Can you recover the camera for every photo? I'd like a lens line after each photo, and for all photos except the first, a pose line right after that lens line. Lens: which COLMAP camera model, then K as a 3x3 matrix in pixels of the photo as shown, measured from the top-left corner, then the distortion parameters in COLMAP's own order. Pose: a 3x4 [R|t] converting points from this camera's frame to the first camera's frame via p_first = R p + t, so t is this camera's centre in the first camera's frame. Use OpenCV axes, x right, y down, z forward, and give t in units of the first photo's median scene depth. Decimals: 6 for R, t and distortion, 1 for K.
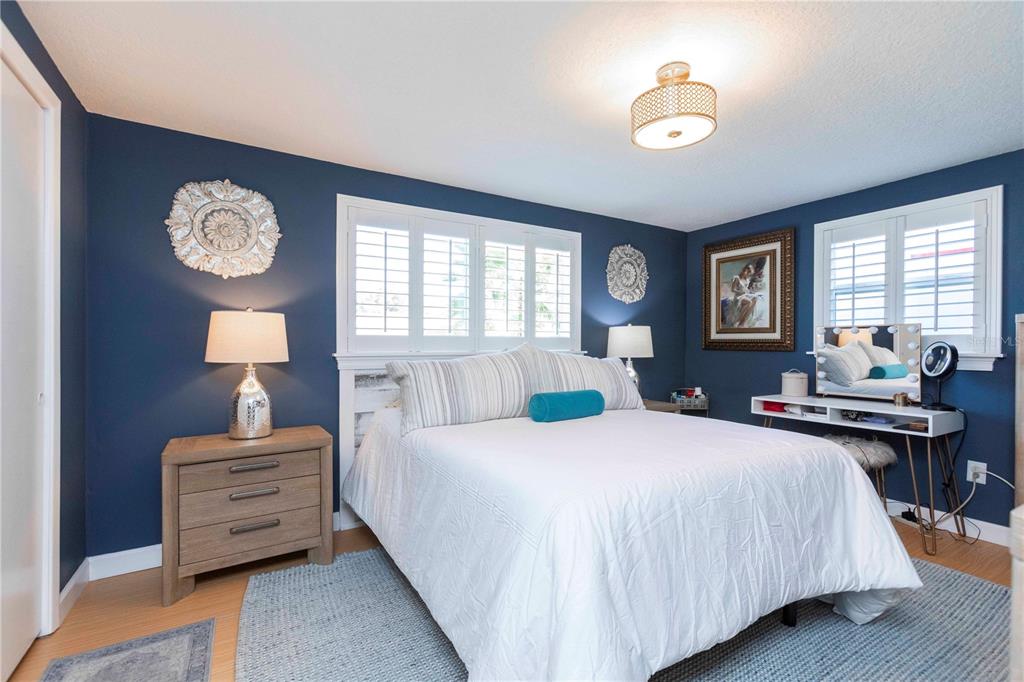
lens RADIAL K [[462.5, 0, 506.9], [0, 462.5, 341.3], [0, 0, 1]] dist [-0.004857, 0.007377]
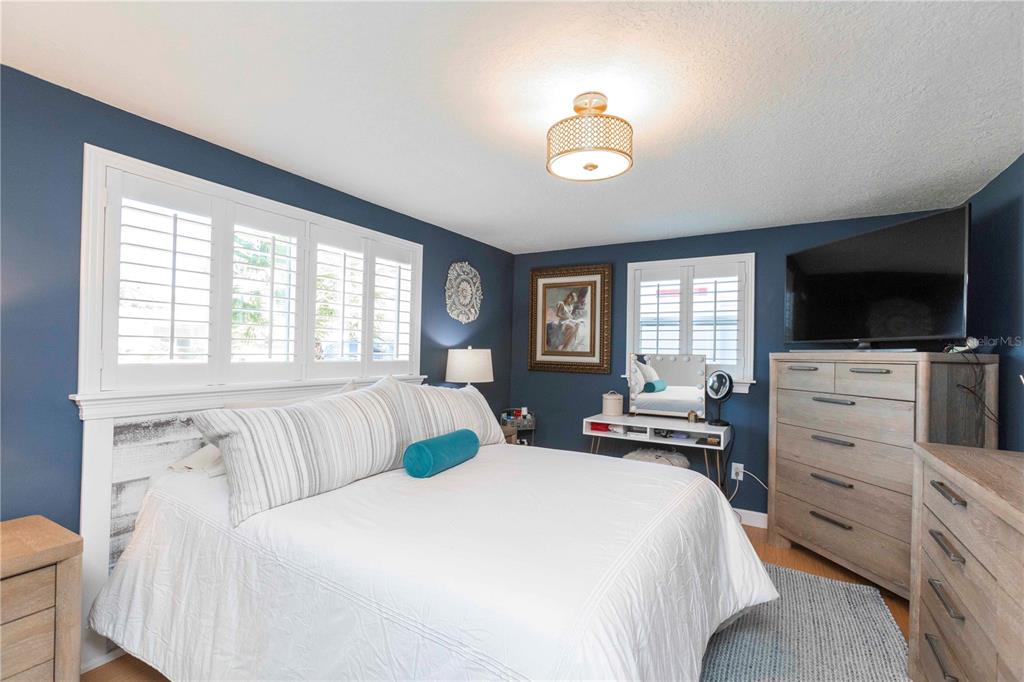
lens RADIAL K [[462.5, 0, 513.3], [0, 462.5, 342.0], [0, 0, 1]] dist [-0.004857, 0.007377]
pose [[0.882018, 0.022133, 0.470696, -0.140293], [-0.018748, 0.999754, -0.011879, -0.048172], [-0.470843, 0.001653, 0.882216, 0.154015]]
